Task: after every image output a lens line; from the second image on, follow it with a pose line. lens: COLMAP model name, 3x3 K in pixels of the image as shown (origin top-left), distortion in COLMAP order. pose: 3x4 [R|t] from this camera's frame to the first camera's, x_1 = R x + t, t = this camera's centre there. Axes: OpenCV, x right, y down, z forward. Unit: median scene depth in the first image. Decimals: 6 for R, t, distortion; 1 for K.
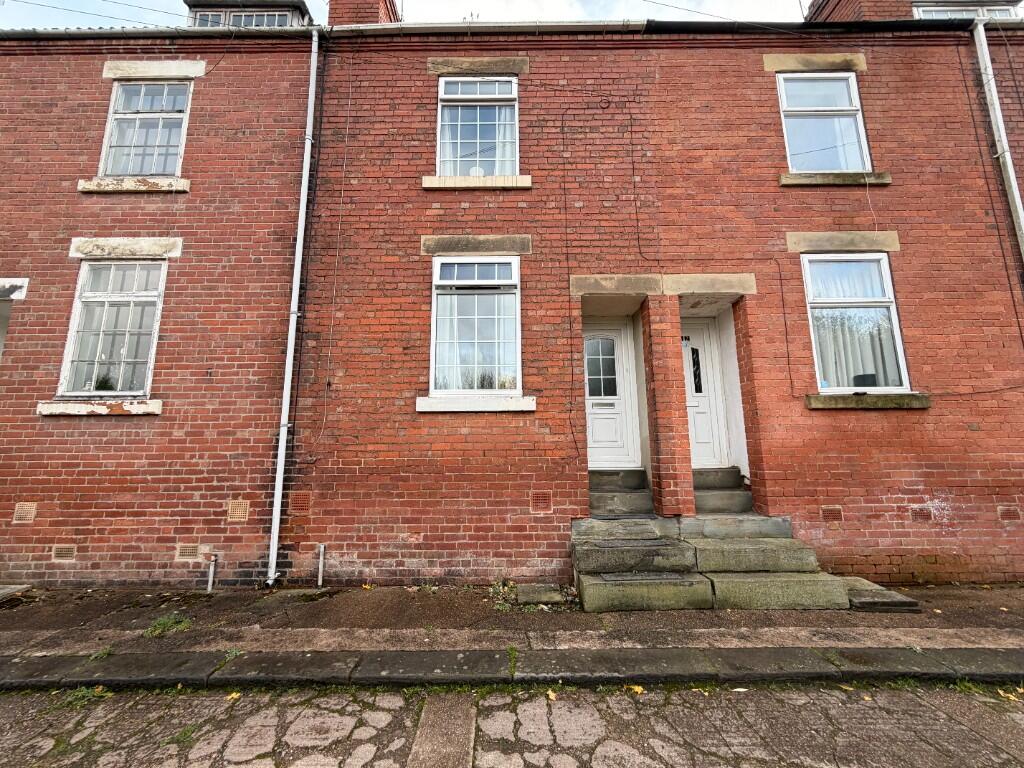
lens RADIAL K [[408.7, 0, 512.1], [0, 408.7, 383.3], [0, 0, 1]] dist [-0.001770, 0.000256]
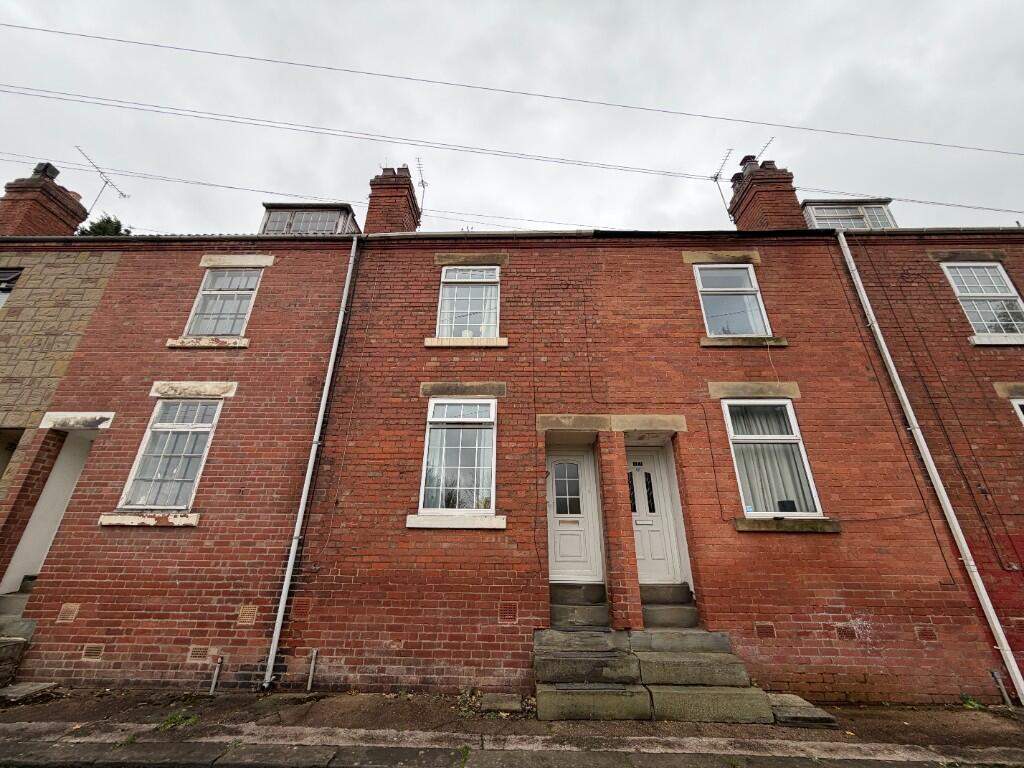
lens RADIAL K [[408.7, 0, 510.6], [0, 408.7, 384.8], [0, 0, 1]] dist [-0.001770, 0.000256]
pose [[0.999581, 0.007423, -0.027969, 0.098556], [-0.013750, 0.972290, -0.233374, -0.060295], [0.025461, 0.233661, 0.971985, -0.246242]]
